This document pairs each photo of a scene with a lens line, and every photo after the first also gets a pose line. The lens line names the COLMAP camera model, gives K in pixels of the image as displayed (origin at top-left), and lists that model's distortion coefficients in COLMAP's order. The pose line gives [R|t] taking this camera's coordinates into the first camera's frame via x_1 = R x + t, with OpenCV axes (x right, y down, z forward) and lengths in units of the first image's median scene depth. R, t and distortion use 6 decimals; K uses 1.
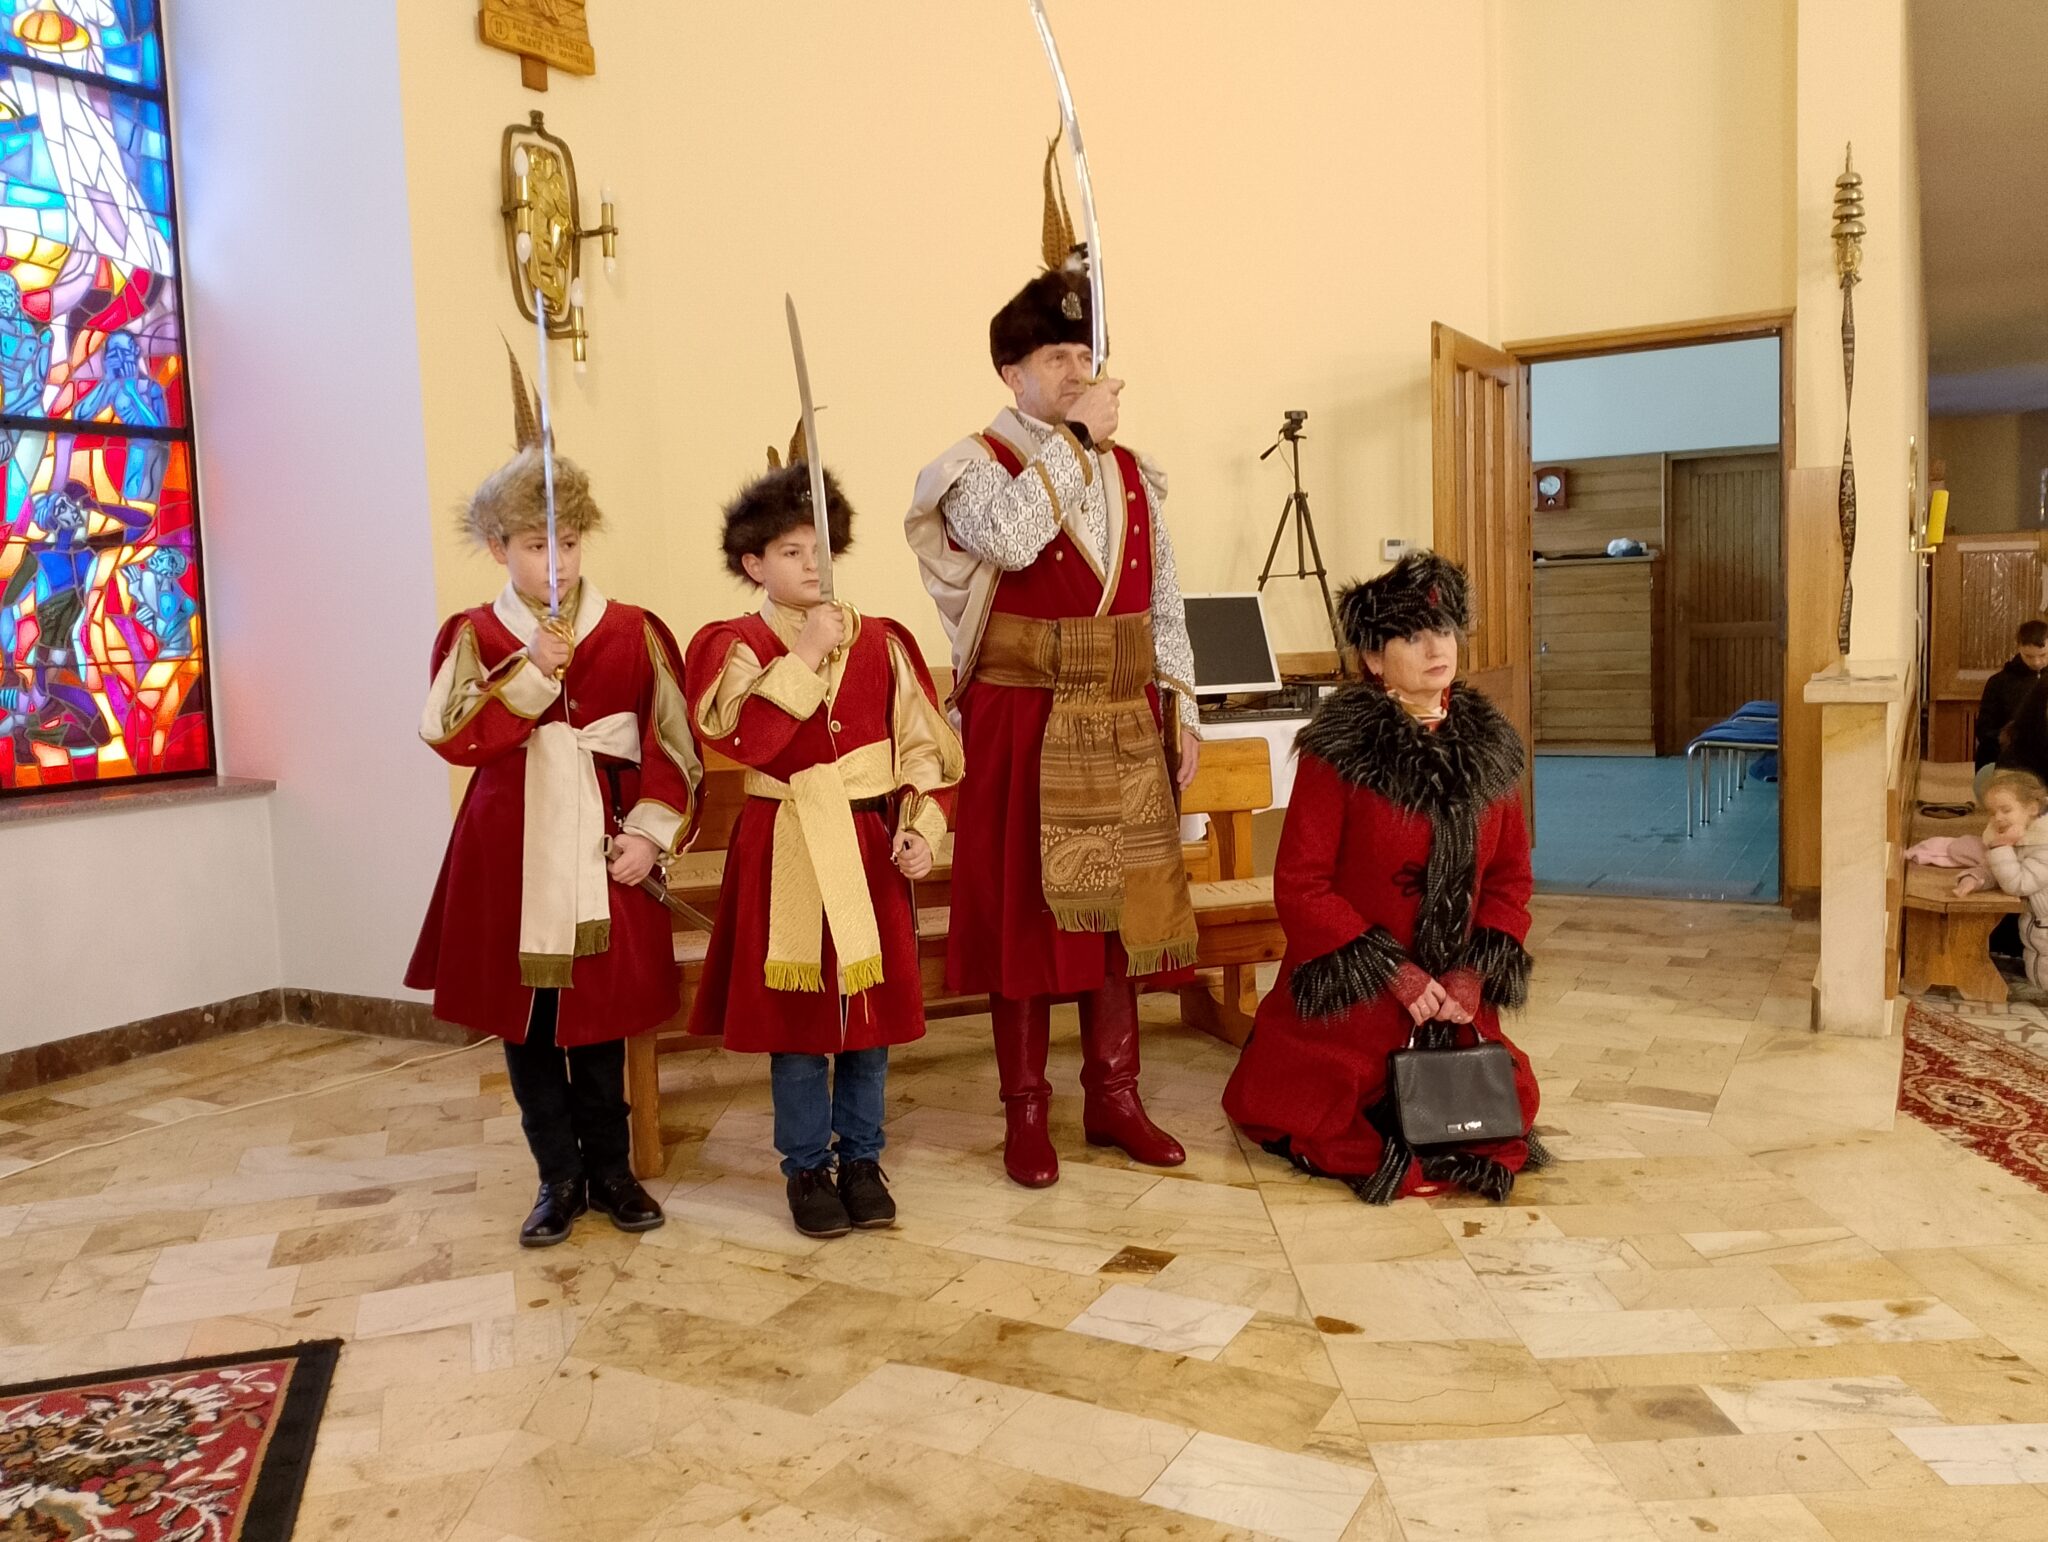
lens RADIAL K [[1631.8, 0, 1023.1], [0, 1631.8, 734.6], [0, 0, 1]] dist [0.002130, -0.007871]
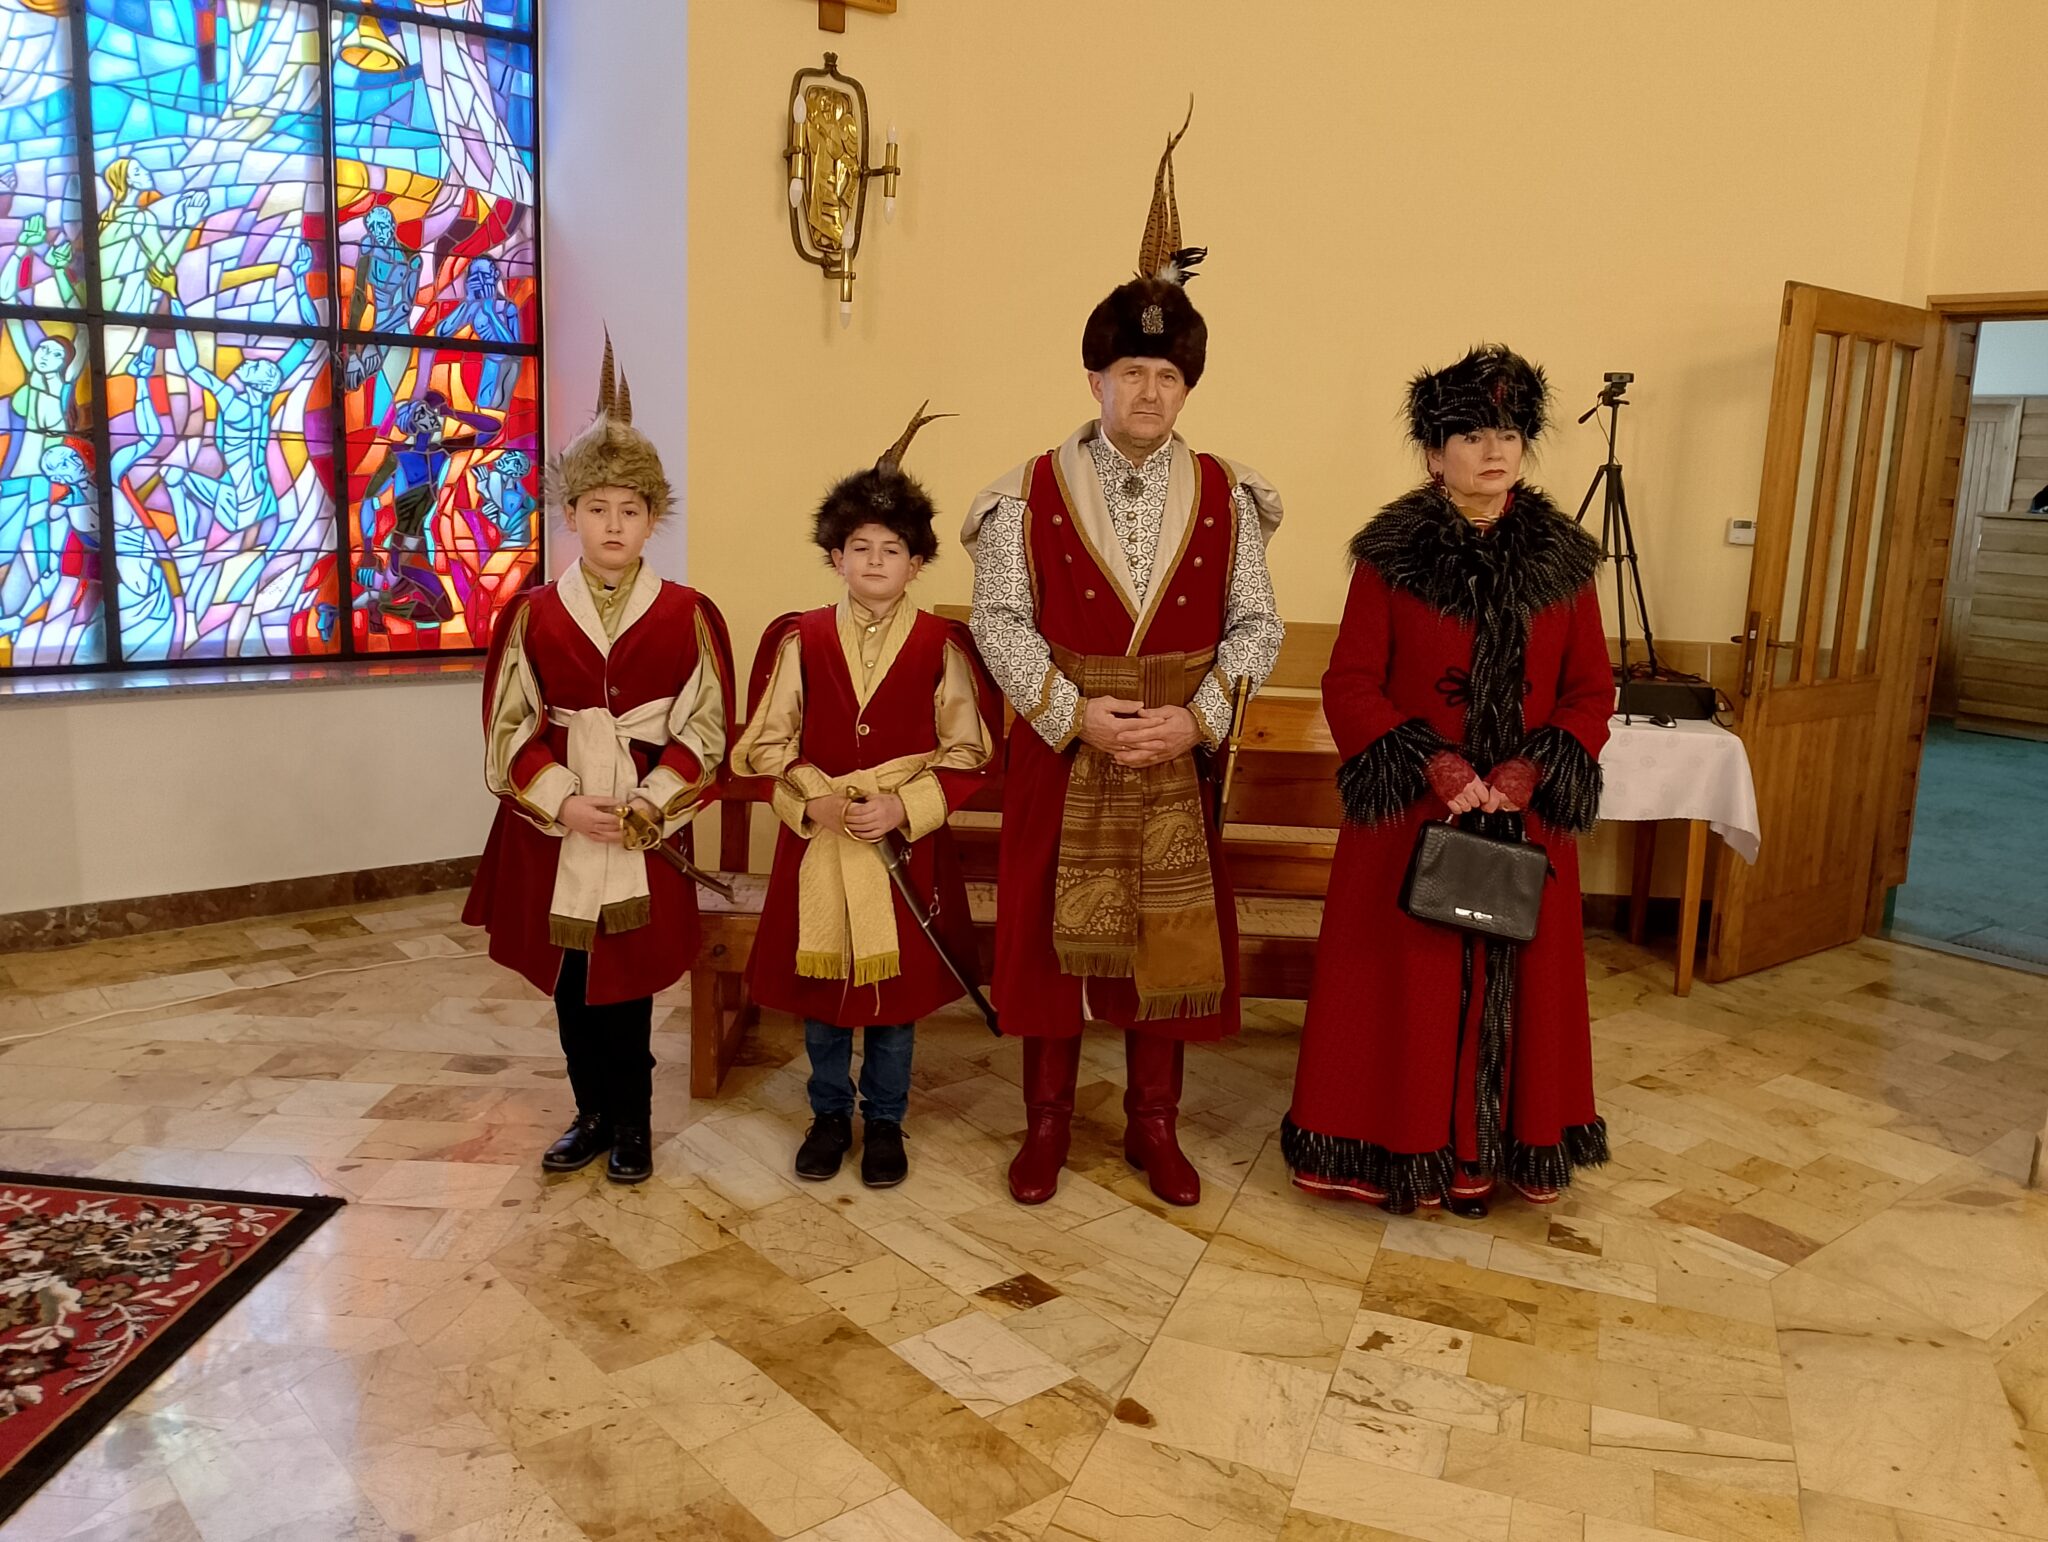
lens RADIAL K [[1622.7, 0, 1025.8], [0, 1622.7, 750.0], [0, 0, 1]] dist [0.056528, -0.104301]
pose [[0.935859, 0.135357, -0.325342, 0.222713], [-0.102606, 0.987949, 0.115882, -0.082213], [0.337106, -0.075067, 0.938469, 0.038852]]
